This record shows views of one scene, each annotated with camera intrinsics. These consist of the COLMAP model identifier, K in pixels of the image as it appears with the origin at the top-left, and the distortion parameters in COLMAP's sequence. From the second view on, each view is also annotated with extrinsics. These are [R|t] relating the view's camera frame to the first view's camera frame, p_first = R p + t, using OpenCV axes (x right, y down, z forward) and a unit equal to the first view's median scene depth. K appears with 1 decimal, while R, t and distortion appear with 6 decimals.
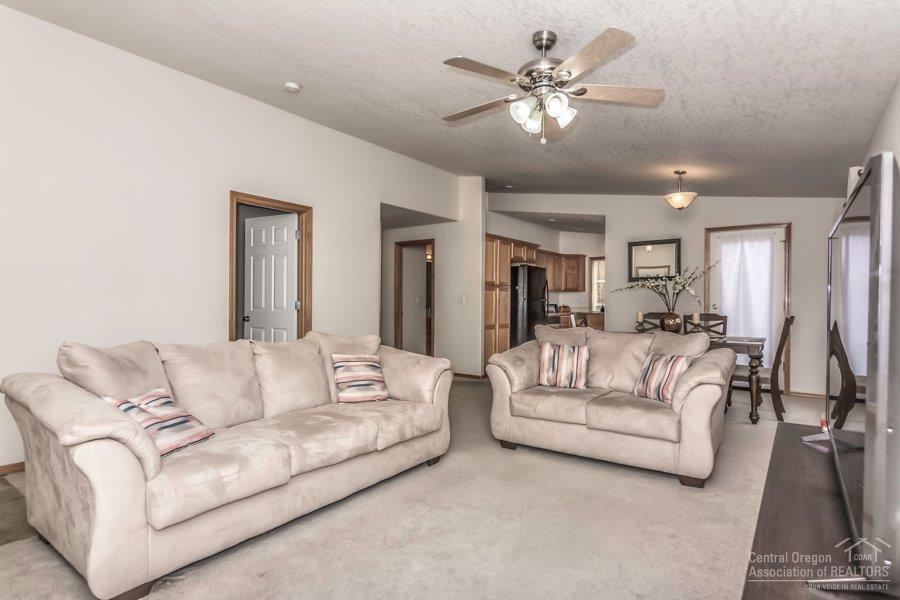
lens RADIAL K [[469.1, 0, 451.5], [0, 469.1, 302.8], [0, 0, 1]] dist [0.004943, -0.000375]
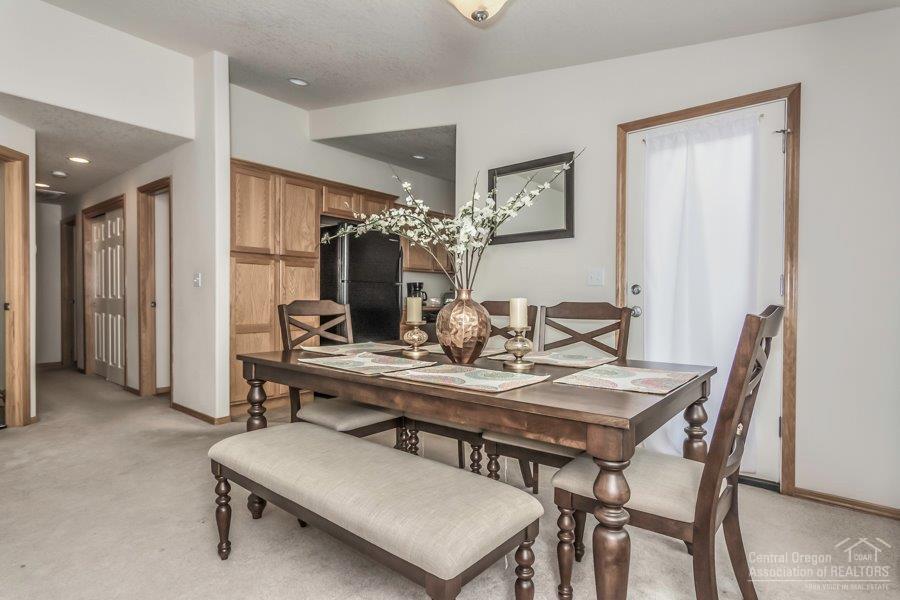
lens RADIAL K [[469.1, 0, 448.7], [0, 469.1, 302.8], [0, 0, 1]] dist [0.004943, -0.000375]
pose [[0.998503, 0.001542, -0.054671, 0.404006], [-0.001061, 0.999960, 0.008826, 0.017276], [0.054683, -0.008755, 0.998465, 0.525868]]
